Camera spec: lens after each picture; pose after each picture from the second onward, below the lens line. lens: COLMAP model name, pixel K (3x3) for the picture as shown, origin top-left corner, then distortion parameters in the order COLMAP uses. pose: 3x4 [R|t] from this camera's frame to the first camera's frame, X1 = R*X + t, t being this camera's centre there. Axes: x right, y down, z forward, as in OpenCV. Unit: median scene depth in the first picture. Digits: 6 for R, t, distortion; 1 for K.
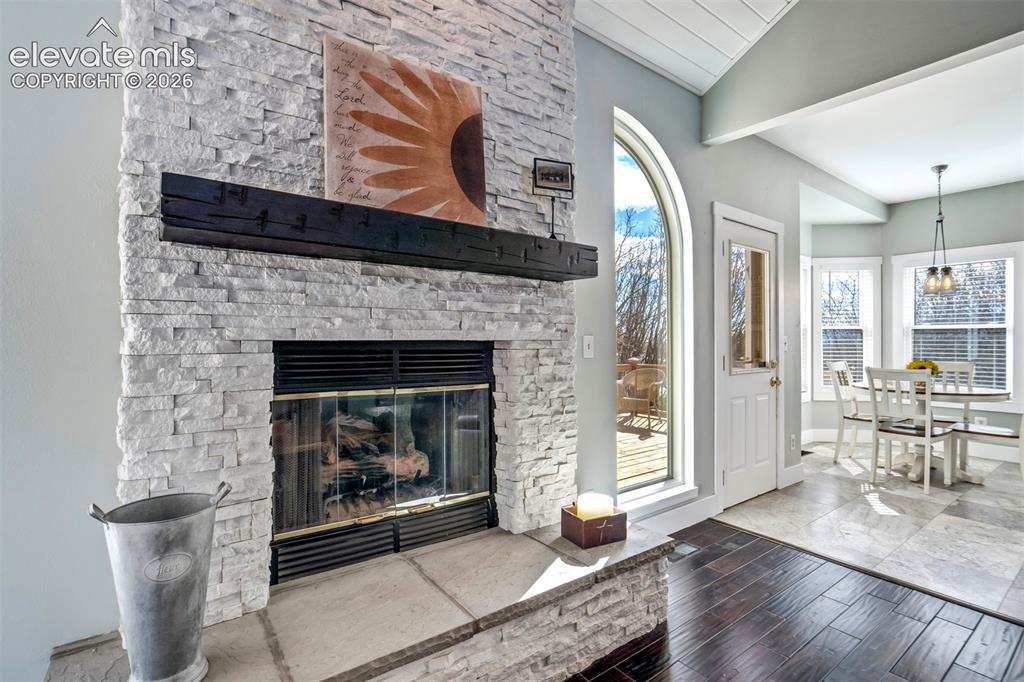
lens RADIAL K [[481.6, 0, 510.4], [0, 481.6, 337.6], [0, 0, 1]] dist [-0.017370, 0.004560]
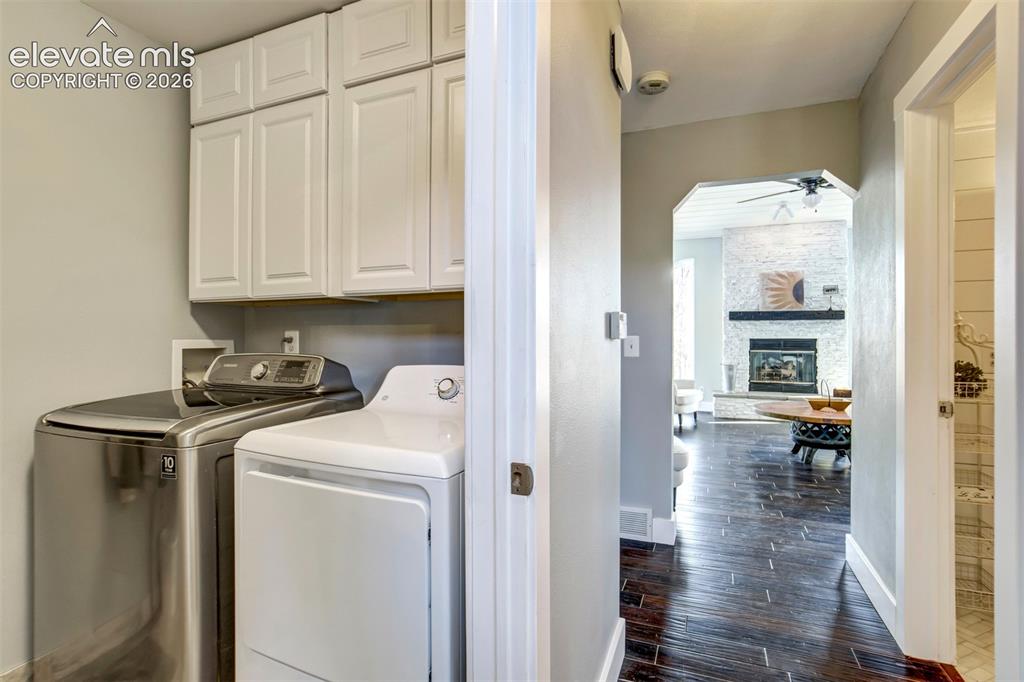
lens RADIAL K [[481.6, 0, 513.3], [0, 481.6, 334.8], [0, 0, 1]] dist [-0.017370, 0.004560]
pose [[0.520176, -0.001666, -0.854057, 2.048870], [0.010864, 0.999930, 0.004666, -0.068919], [0.853990, -0.011706, 0.520158, -3.032925]]
